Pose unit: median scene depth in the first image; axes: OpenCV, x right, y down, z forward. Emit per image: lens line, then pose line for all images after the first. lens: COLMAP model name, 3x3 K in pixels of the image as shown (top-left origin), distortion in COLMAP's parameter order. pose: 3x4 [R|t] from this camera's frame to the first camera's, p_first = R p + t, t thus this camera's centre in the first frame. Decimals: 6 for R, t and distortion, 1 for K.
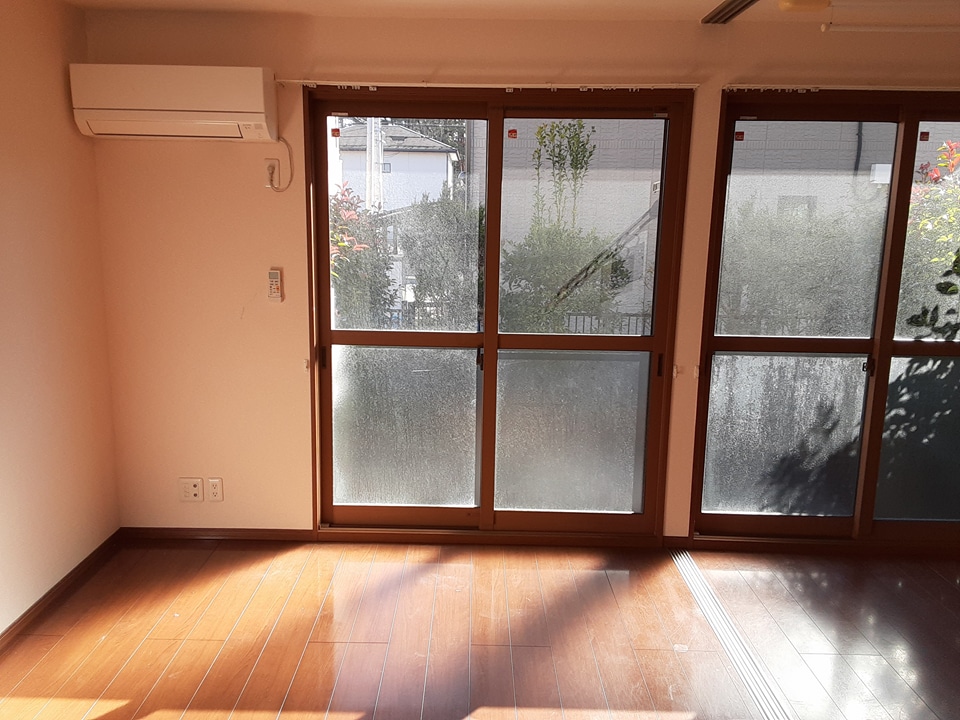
lens RADIAL K [[772.8, 0, 471.6], [0, 772.8, 352.0], [0, 0, 1]] dist [0.095752, -0.113083]
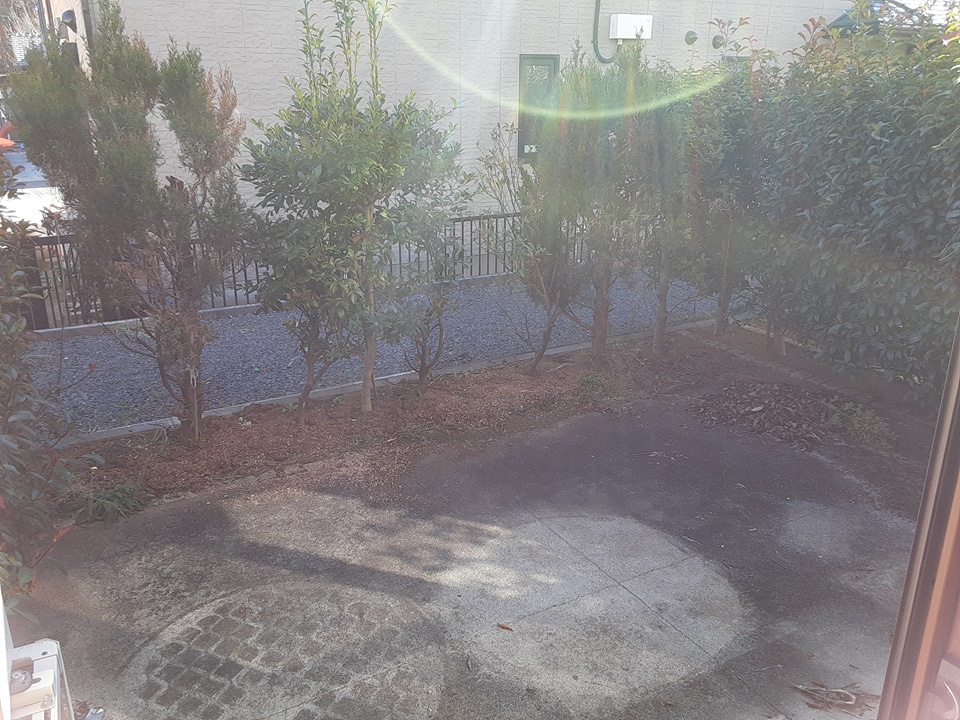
lens RADIAL K [[772.8, 0, 460.0], [0, 772.8, 368.3], [0, 0, 1]] dist [0.095752, -0.113083]
pose [[0.879904, -0.177105, 0.440911, -0.095495], [0.103552, 0.977110, 0.185830, -0.062691], [-0.463730, -0.117855, 0.878103, 0.438146]]
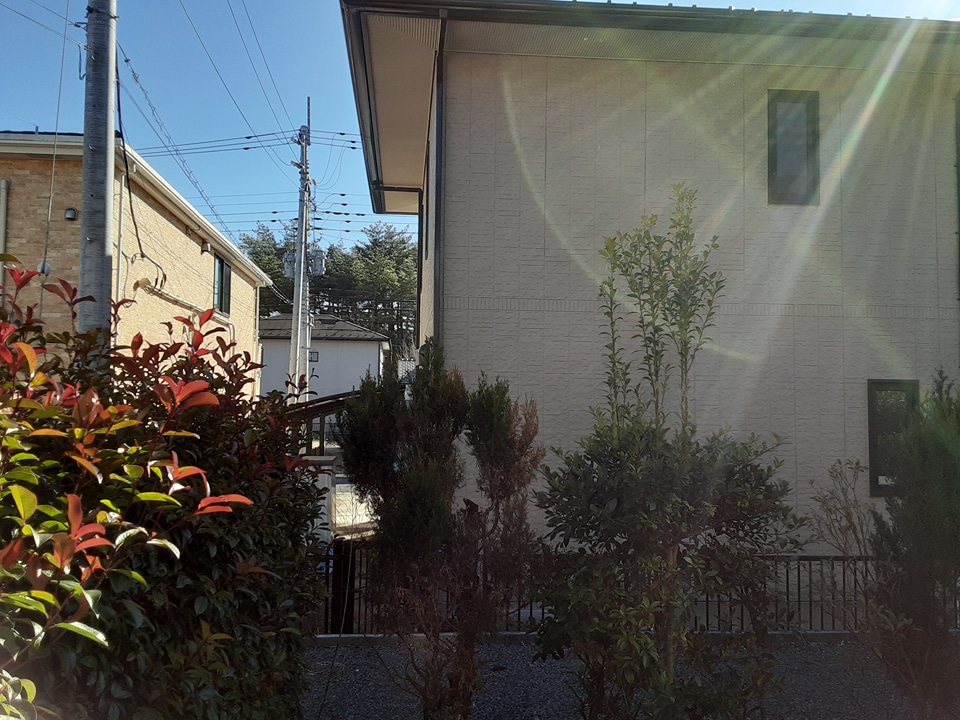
lens RADIAL K [[772.8, 0, 470.8], [0, 772.8, 360.6], [0, 0, 1]] dist [0.095752, -0.113083]
pose [[0.995566, 0.003256, 0.094007, -0.055344], [0.018619, 0.972805, -0.230877, -0.082857], [-0.092202, 0.231604, 0.968431, 0.489604]]
